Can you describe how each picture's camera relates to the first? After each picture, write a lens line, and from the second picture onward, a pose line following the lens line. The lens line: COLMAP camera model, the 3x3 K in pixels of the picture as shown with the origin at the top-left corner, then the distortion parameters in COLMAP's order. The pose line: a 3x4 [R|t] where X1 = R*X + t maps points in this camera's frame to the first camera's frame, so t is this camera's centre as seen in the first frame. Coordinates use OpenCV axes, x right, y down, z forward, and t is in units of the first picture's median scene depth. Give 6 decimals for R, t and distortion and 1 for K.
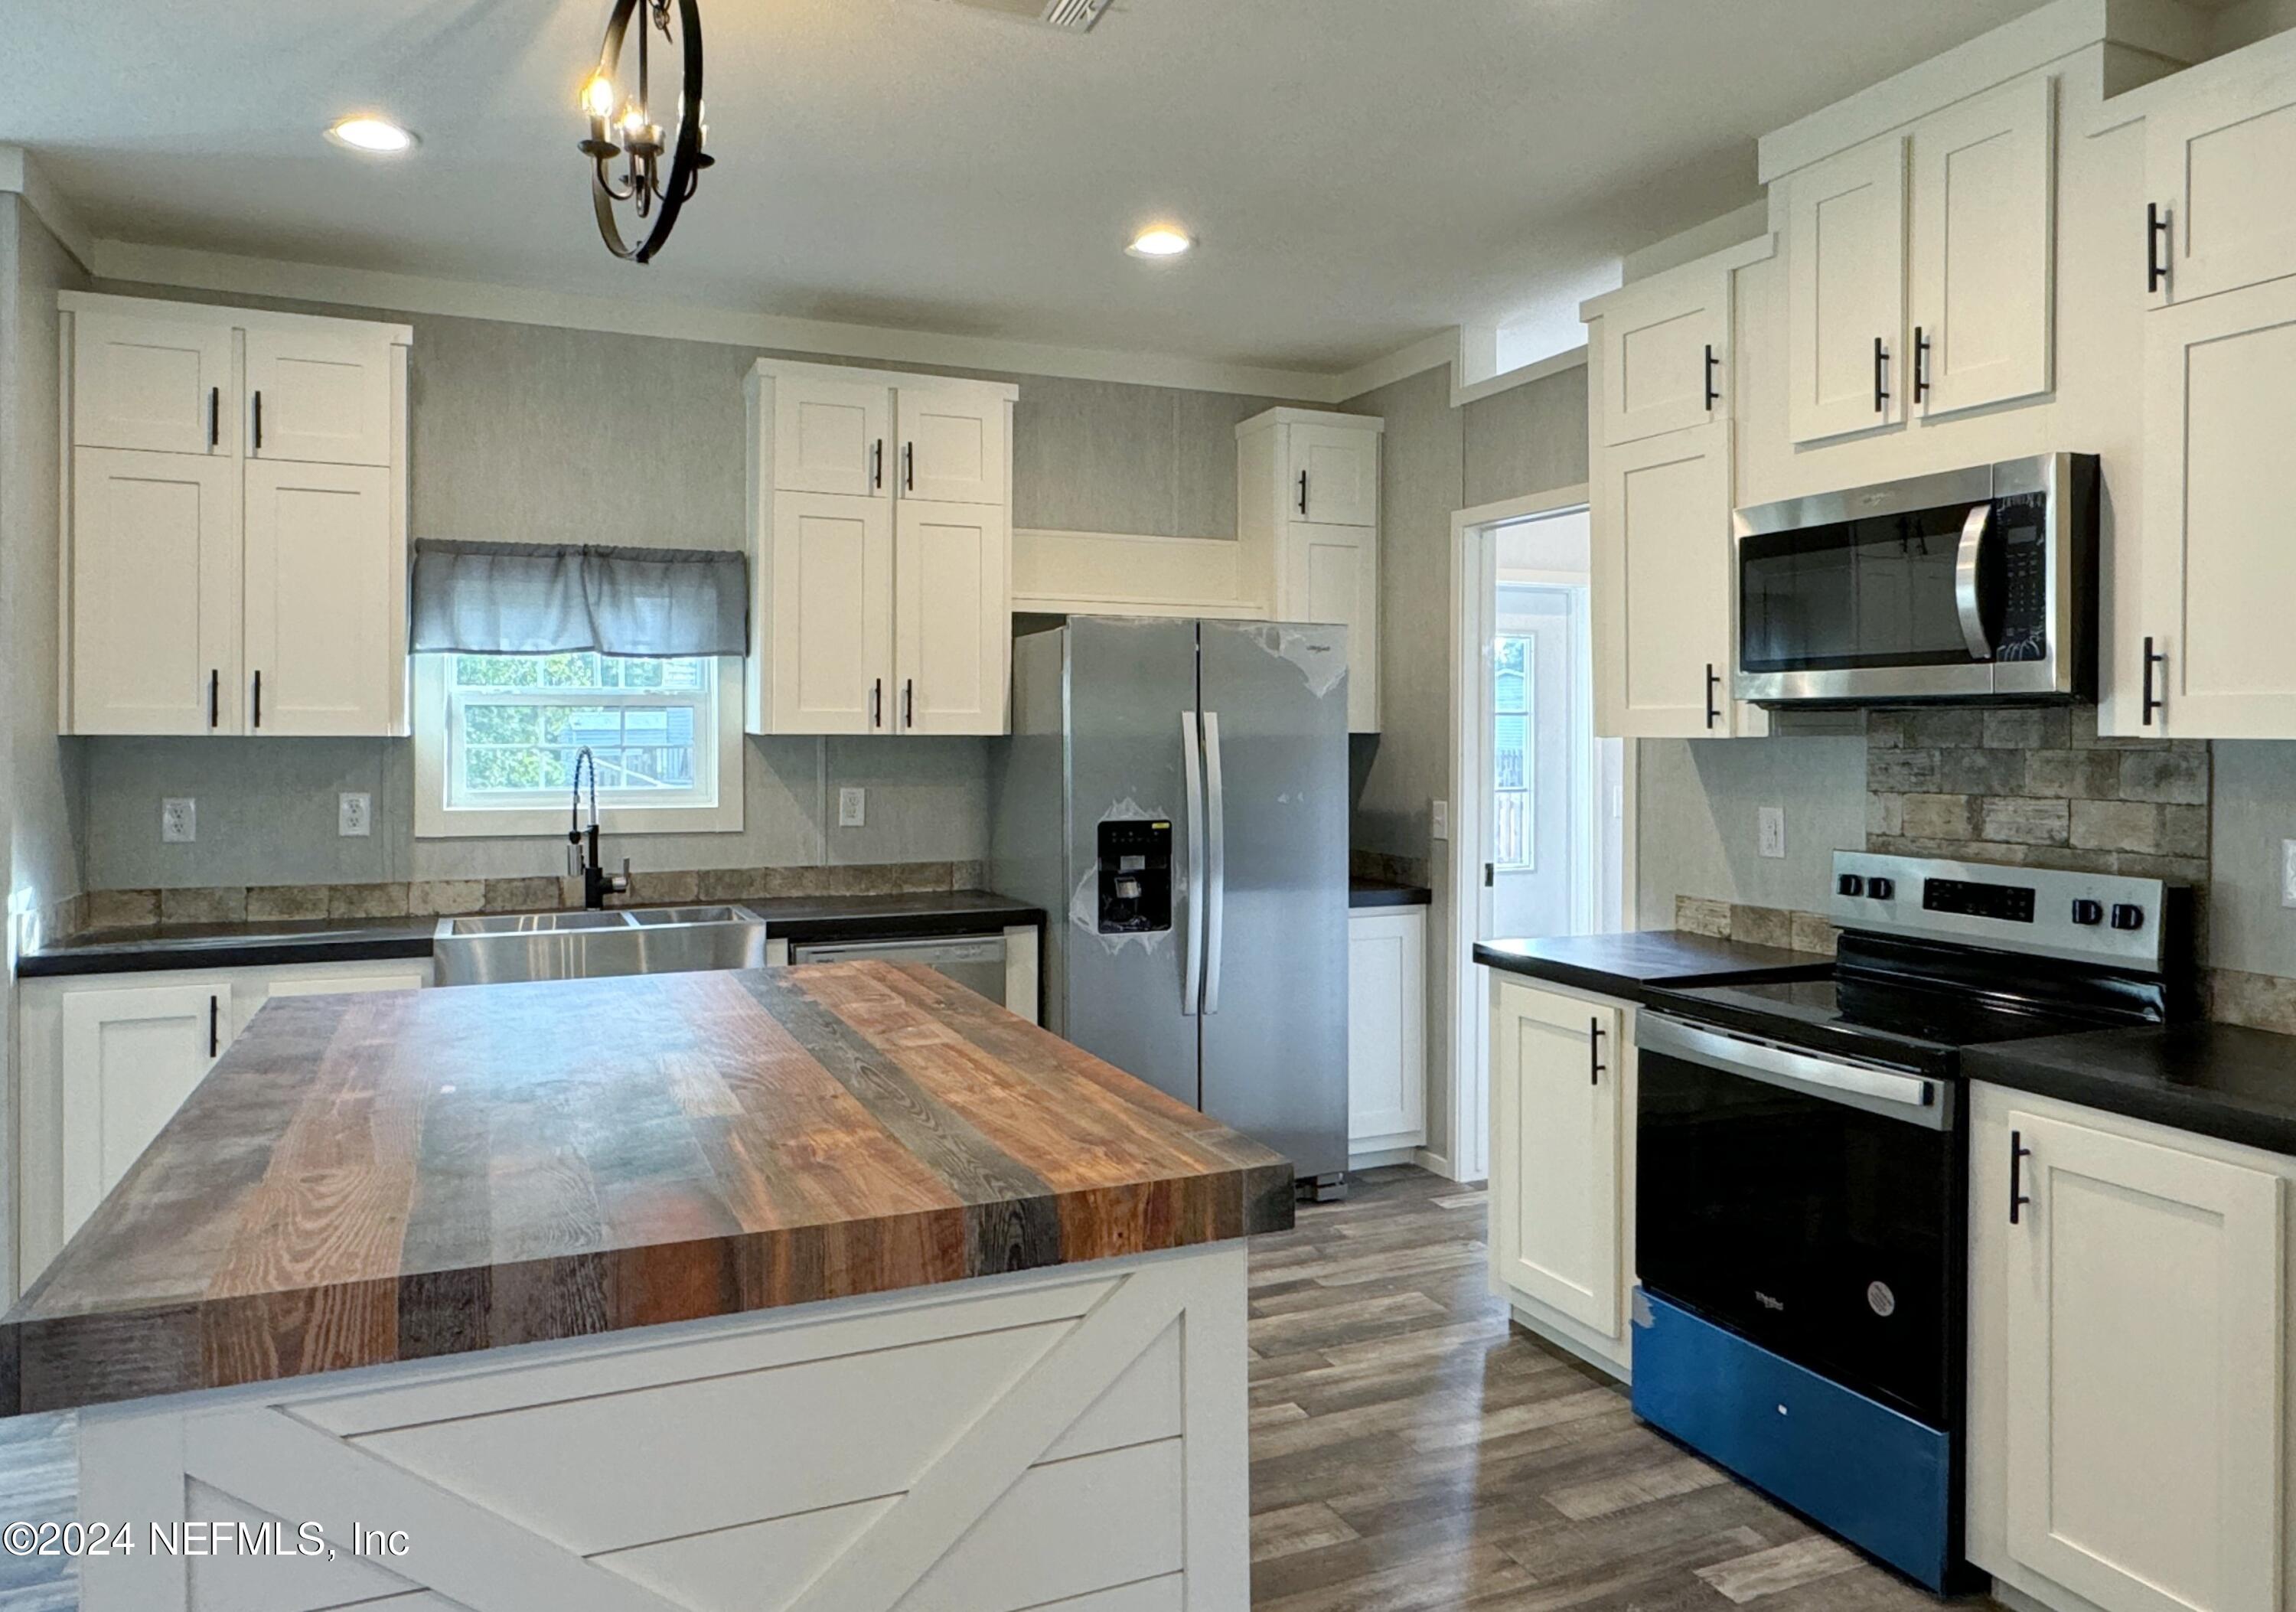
lens RADIAL K [[1545.4, 0, 1202.1], [0, 1545.4, 755.4], [0, 0, 1]] dist [-0.003256, -0.001172]
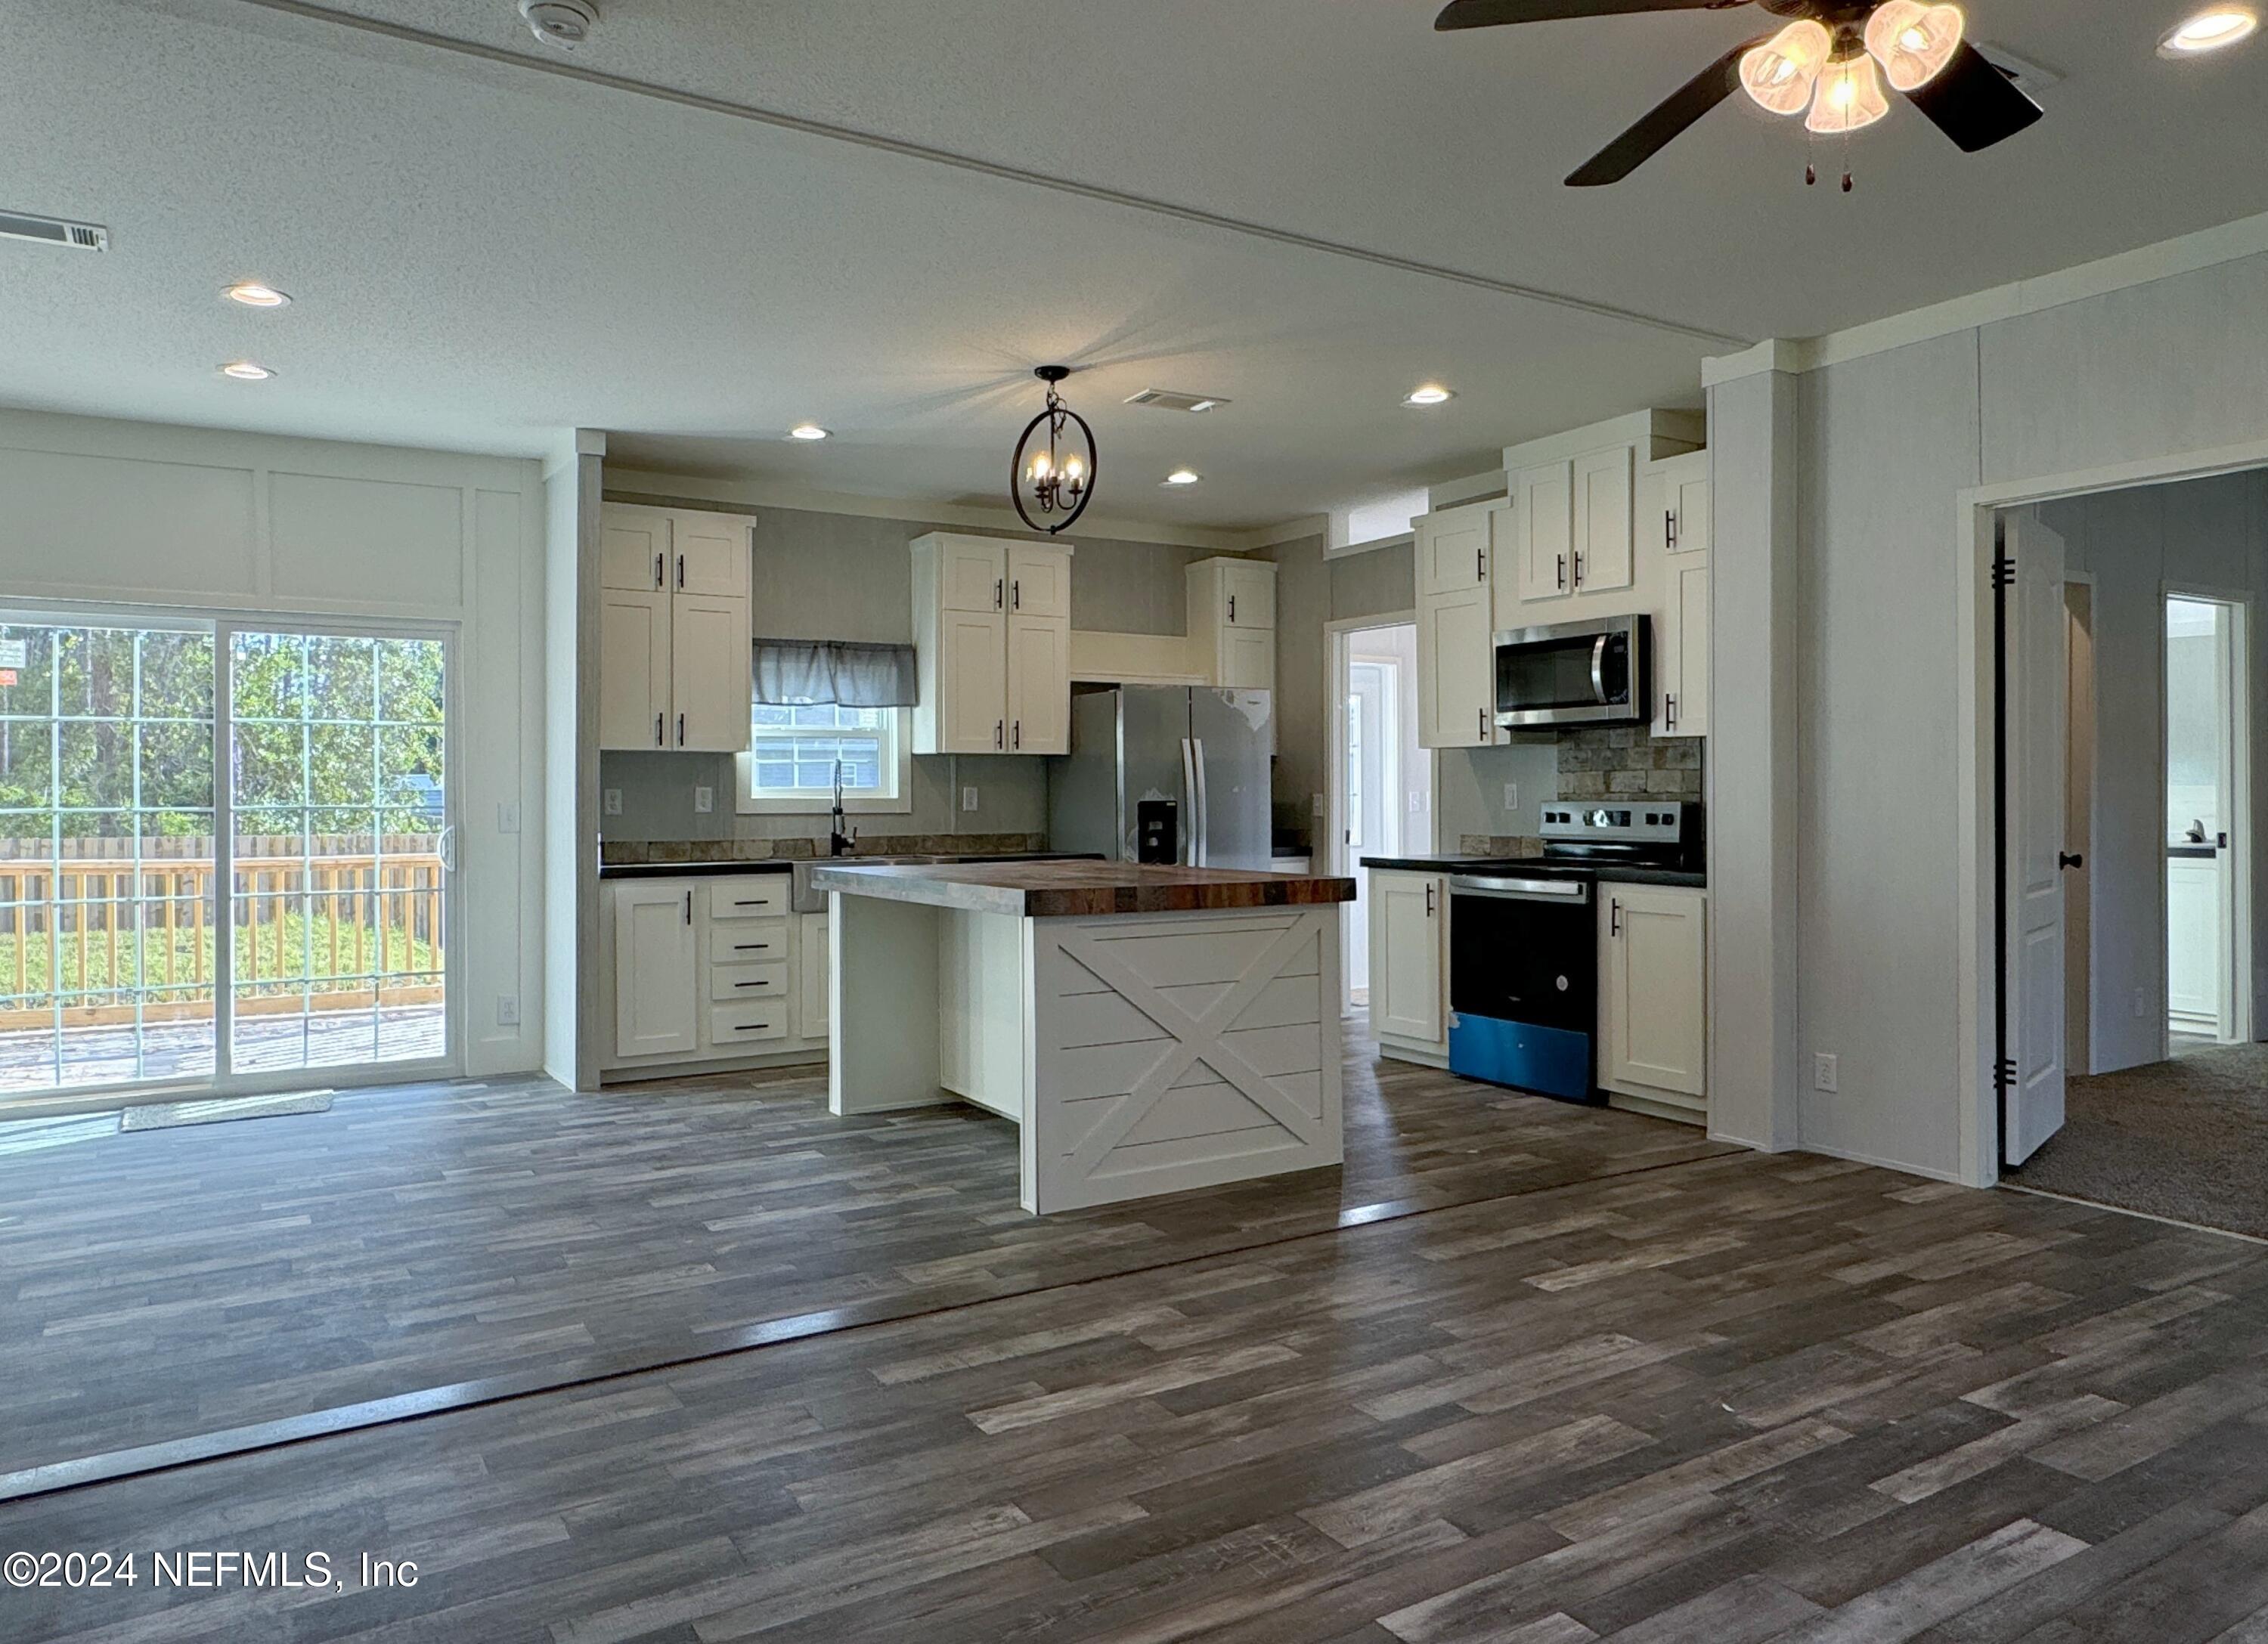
lens RADIAL K [[1495.1, 0, 1134.0], [0, 1495.1, 822.0], [0, 0, 1]] dist [-0.014117, 0.000115]
pose [[0.993044, -0.008837, 0.117413, -0.272673], [0.008522, 0.999959, 0.003184, 0.061478], [-0.117436, -0.002161, 0.993078, -0.683176]]
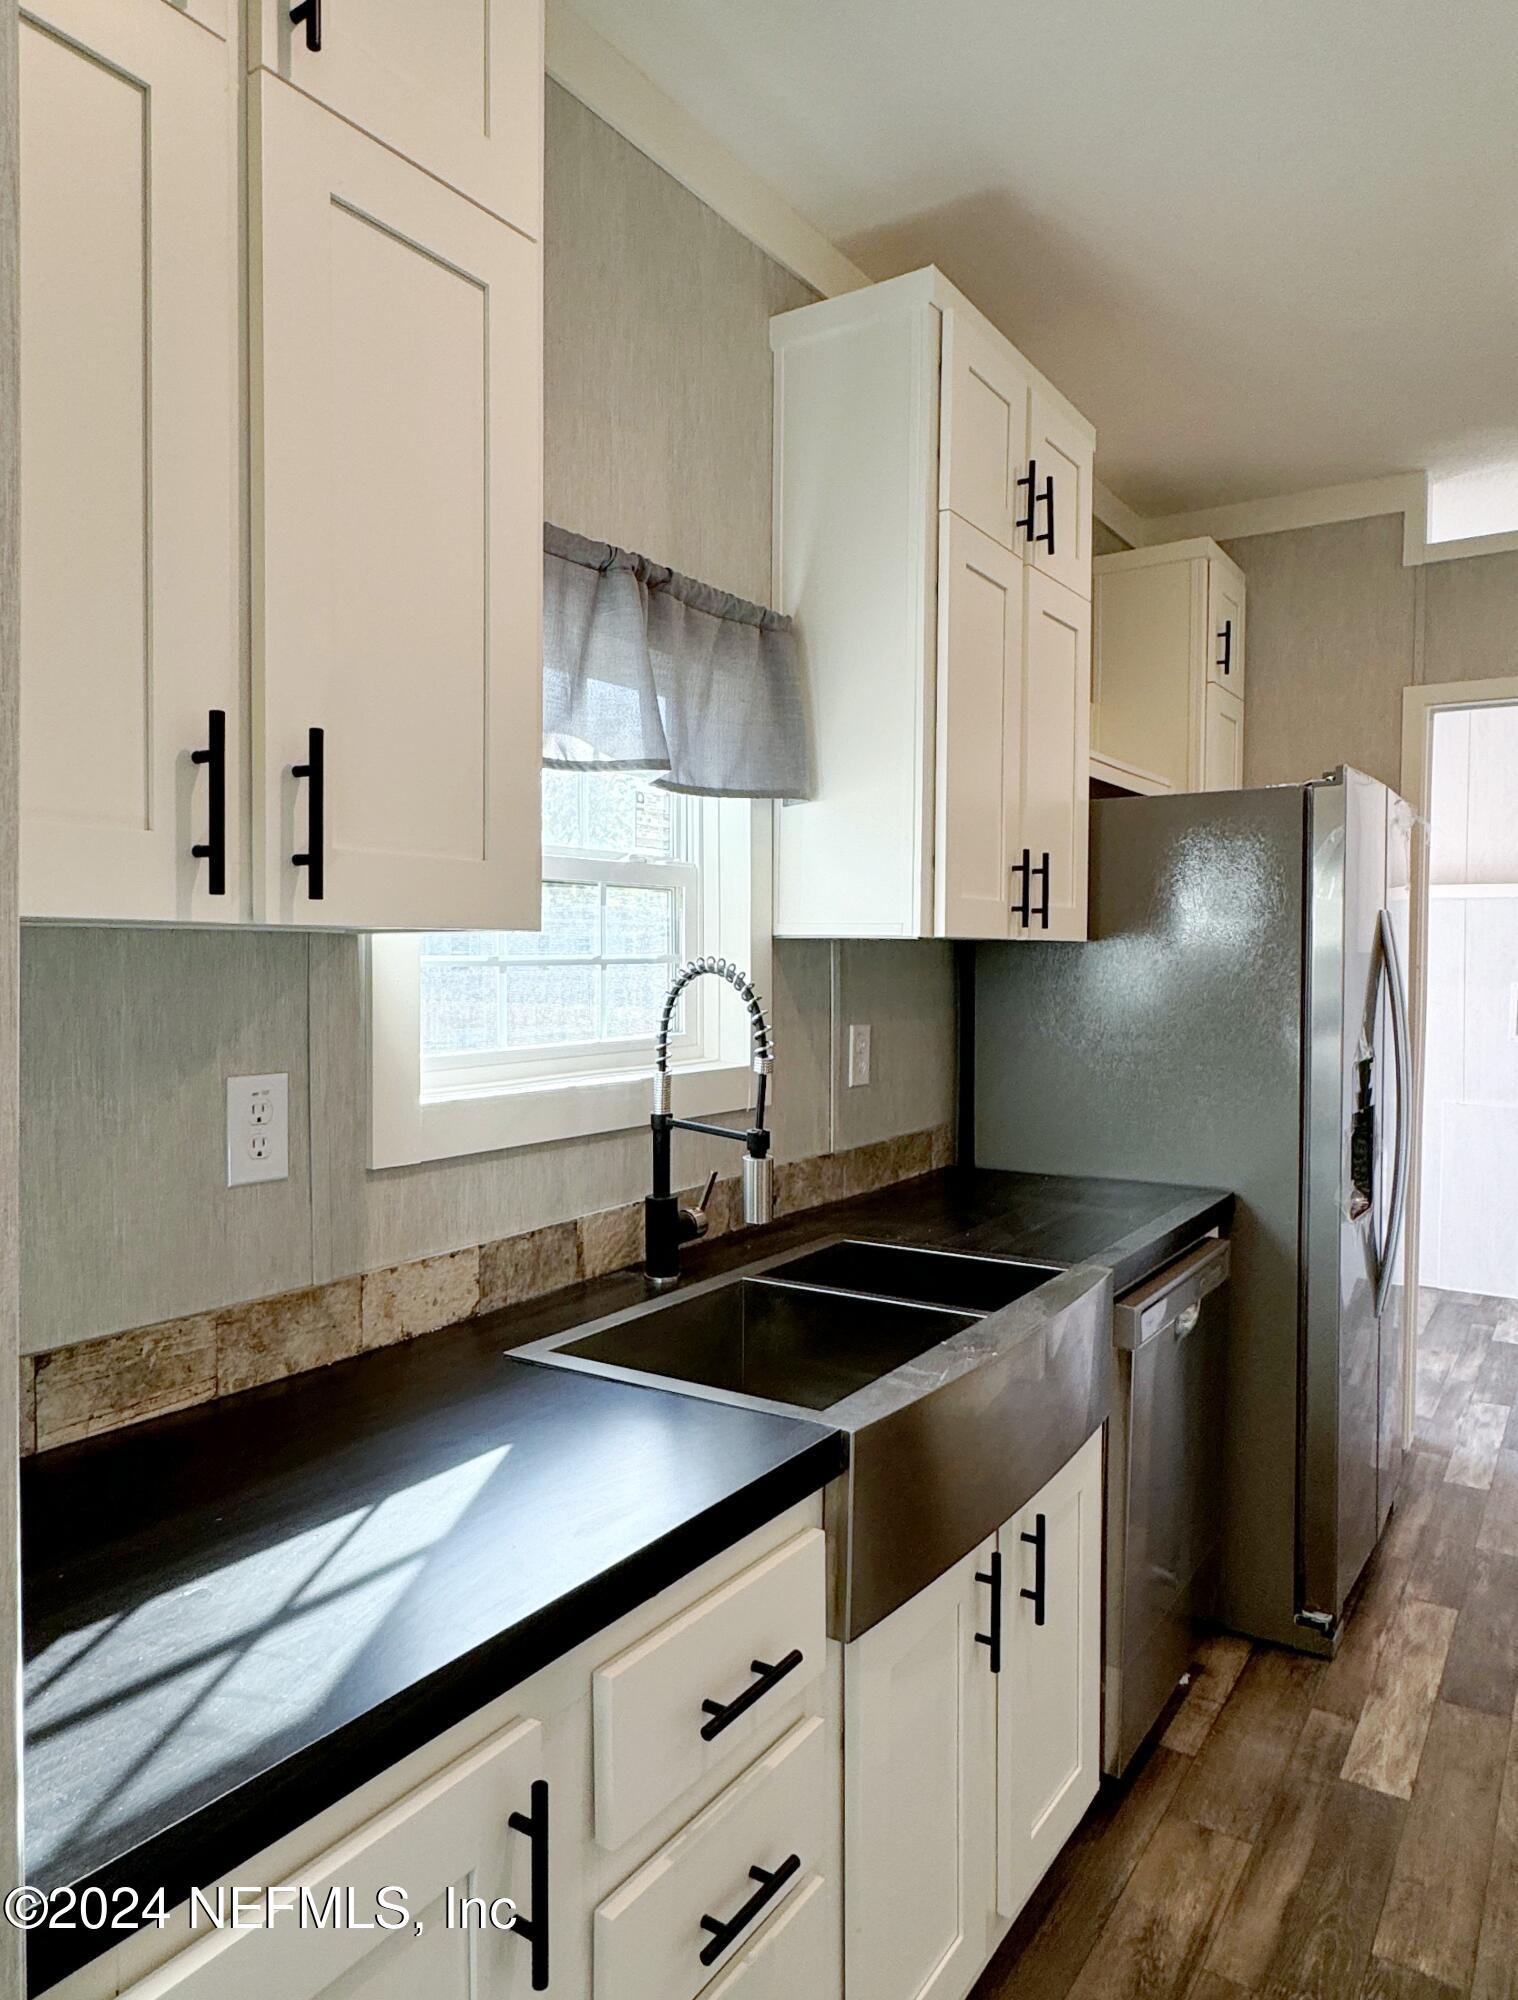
lens RADIAL K [[1330.5, 0, 759.0], [0, 1330.5, 1000.0], [0, 0, 1]] dist [-0.001397, -0.000348]
pose [[0.846531, -0.018839, 0.532007, -0.622156], [0.007335, 0.999692, 0.023729, -0.002661], [-0.532290, -0.016185, 0.846408, 0.634803]]
